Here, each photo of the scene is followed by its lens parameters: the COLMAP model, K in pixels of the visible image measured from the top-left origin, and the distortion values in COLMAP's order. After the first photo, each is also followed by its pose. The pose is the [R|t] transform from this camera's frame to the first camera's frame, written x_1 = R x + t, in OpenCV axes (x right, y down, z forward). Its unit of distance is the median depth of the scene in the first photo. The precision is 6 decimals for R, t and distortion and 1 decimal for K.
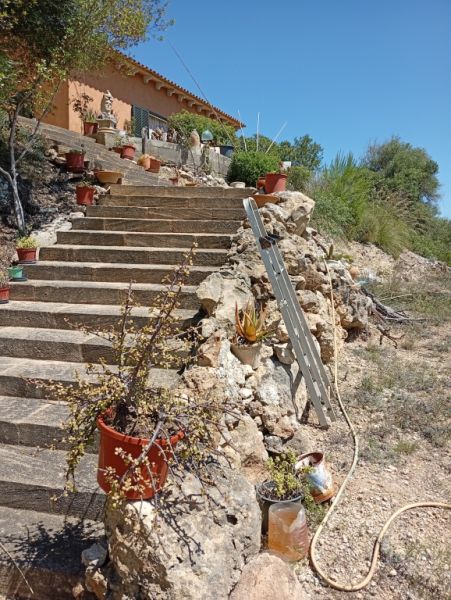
lens RADIAL K [[454.1, 0, 225.2], [0, 454.1, 302.0], [0, 0, 1]] dist [0.106003, -0.209098]
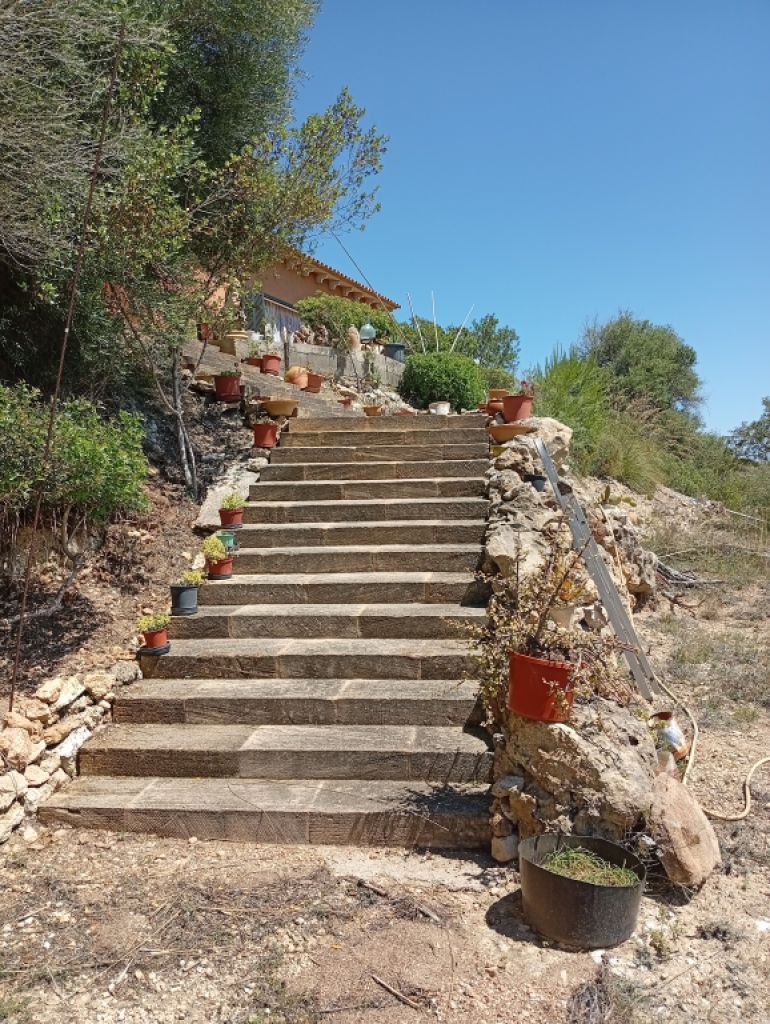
lens RADIAL K [[774.9, 0, 384.5], [0, 774.9, 515.3], [0, 0, 1]] dist [0.106003, -0.209098]
pose [[0.997524, -0.048021, 0.051386, -0.203617], [0.052423, 0.994736, -0.088043, 0.021099], [-0.046887, 0.090519, 0.994790, -0.280044]]
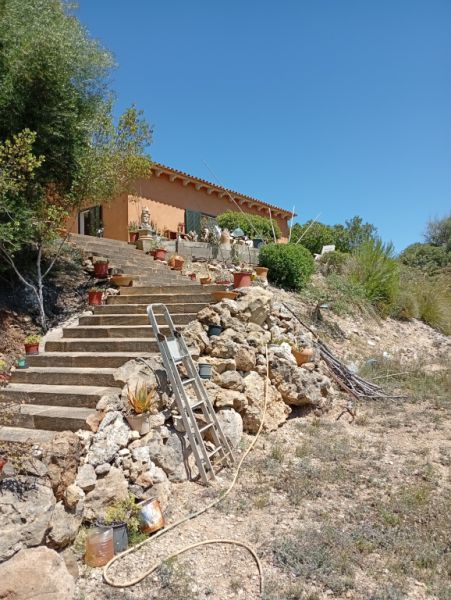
lens RADIAL K [[454.1, 0, 225.2], [0, 454.1, 302.0], [0, 0, 1]] dist [0.106003, -0.209098]
pose [[0.979682, -0.045297, -0.195377, 0.329330], [0.011642, 0.985362, -0.170075, -0.001030], [0.200221, 0.164344, 0.965869, -0.167440]]
